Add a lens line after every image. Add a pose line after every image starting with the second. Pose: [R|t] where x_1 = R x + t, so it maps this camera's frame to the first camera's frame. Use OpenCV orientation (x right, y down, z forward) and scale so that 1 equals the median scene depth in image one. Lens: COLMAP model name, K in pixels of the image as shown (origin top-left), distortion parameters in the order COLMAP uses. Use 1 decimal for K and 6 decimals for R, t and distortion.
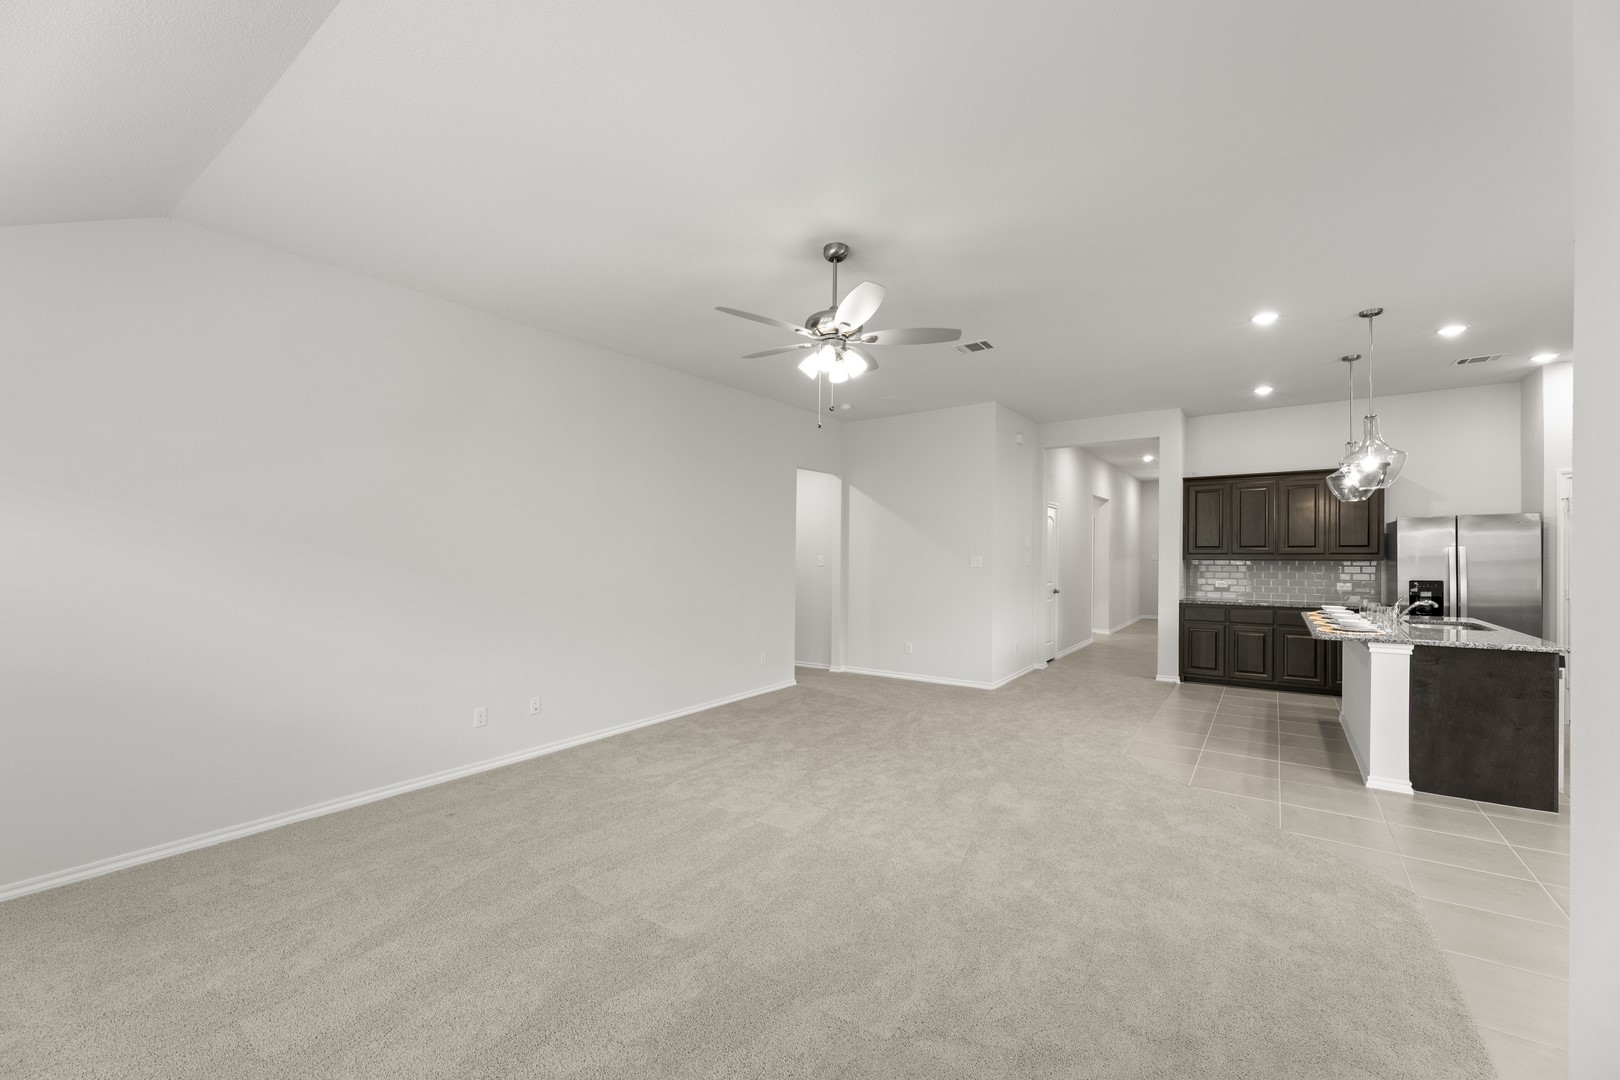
lens RADIAL K [[652.5, 0, 809.1], [0, 652.5, 560.3], [0, 0, 1]] dist [0.011196, 0.000017]
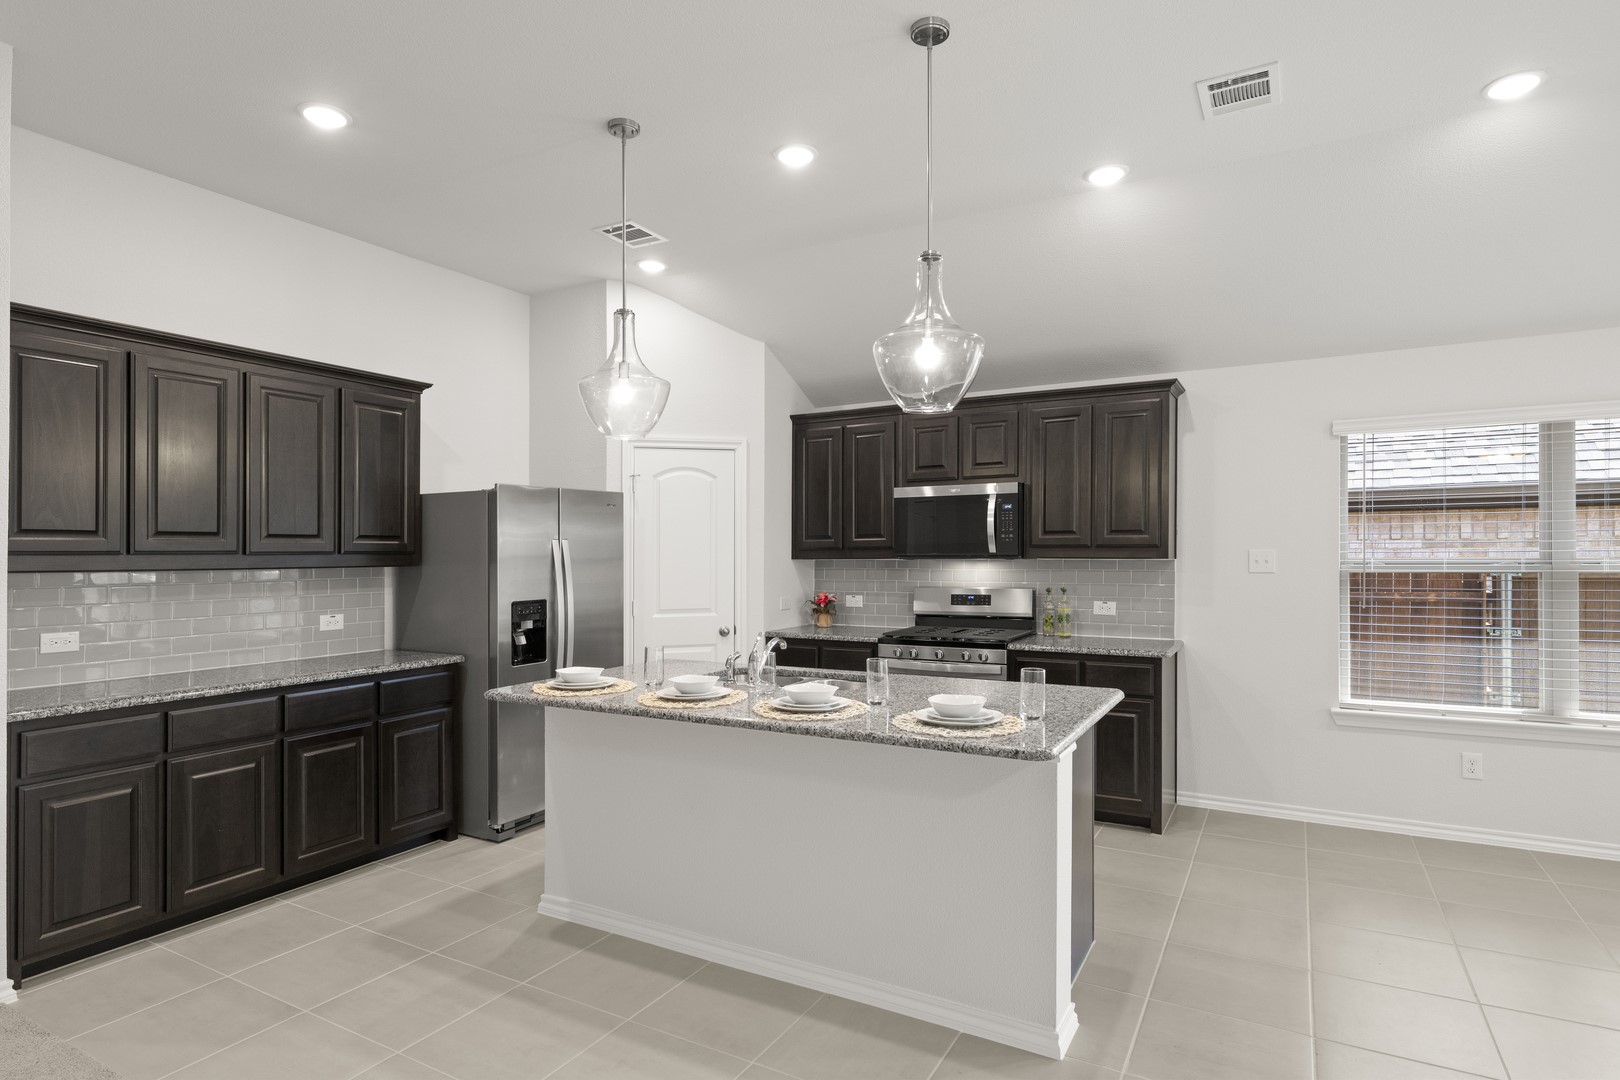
lens RADIAL K [[846.7, 0, 808.0], [0, 846.7, 551.8], [0, 0, 1]] dist [-0.000846, 0.001178]
pose [[-0.092825, 0.006718, 0.995660, 0.165463], [0.015146, 0.999871, -0.005334, -0.002789], [-0.995567, 0.014585, -0.092915, 0.718356]]
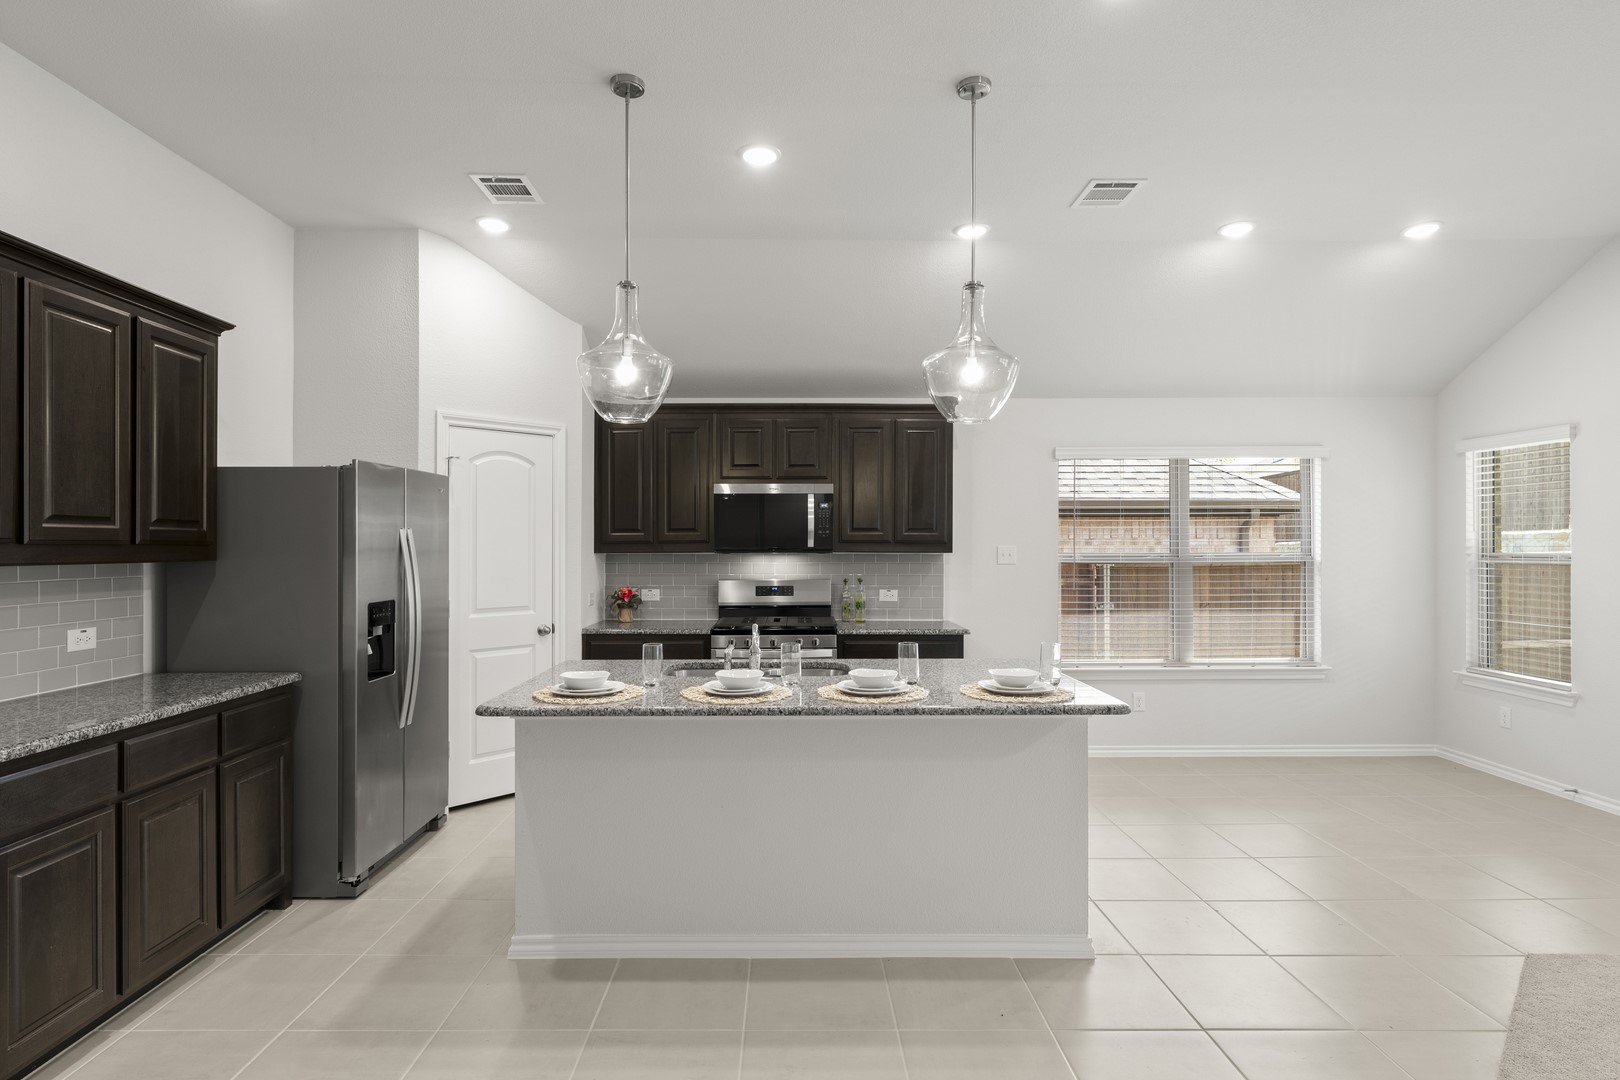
lens RADIAL K [[827.5, 0, 782.9], [0, 827.5, 547.0], [0, 0, 1]] dist [0.001312, 0.000263]
pose [[-0.568539, 0.005694, 0.822636, 0.247240], [0.011328, 0.999935, 0.000908, -0.004439], [-0.822578, 0.009835, -0.568567, 0.950673]]
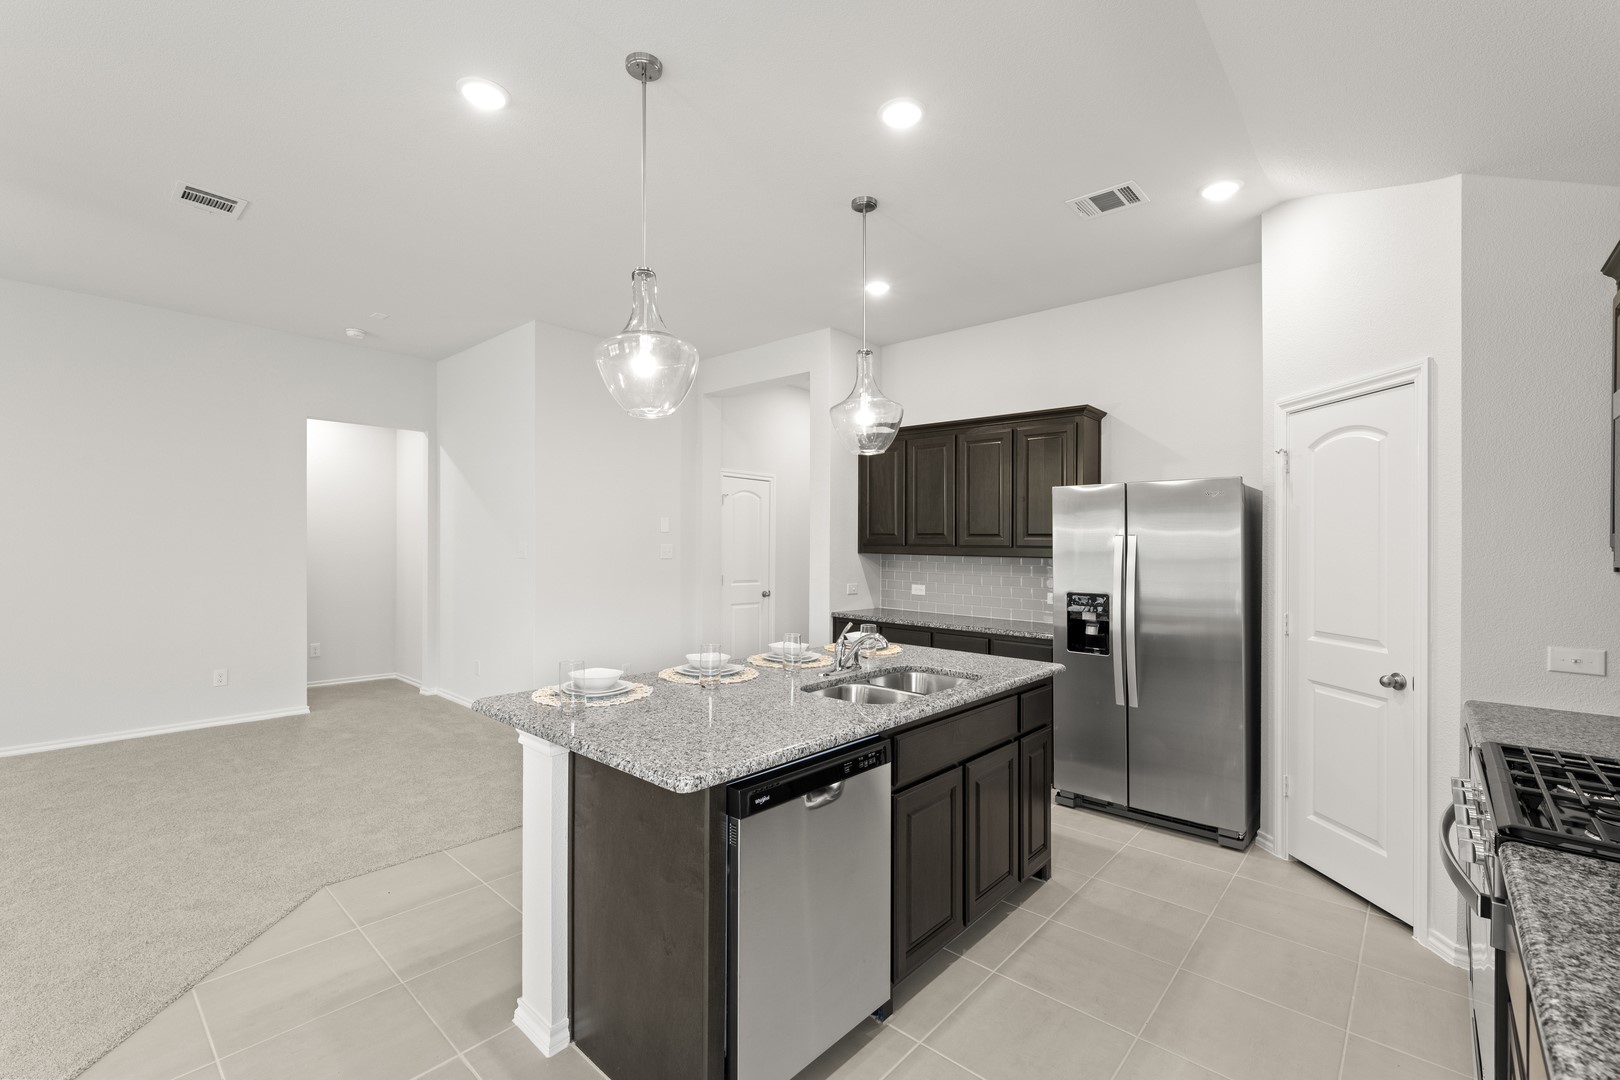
lens RADIAL K [[687.4, 0, 810.0], [0, 687.4, 540.0], [0, 0, 1]] dist [-0.000474, -0.000066]
pose [[0.992235, 0.015509, -0.123410, 0.655614], [-0.017566, 0.999724, -0.015599, -0.002792], [0.123134, 0.017645, 0.992233, 0.306214]]
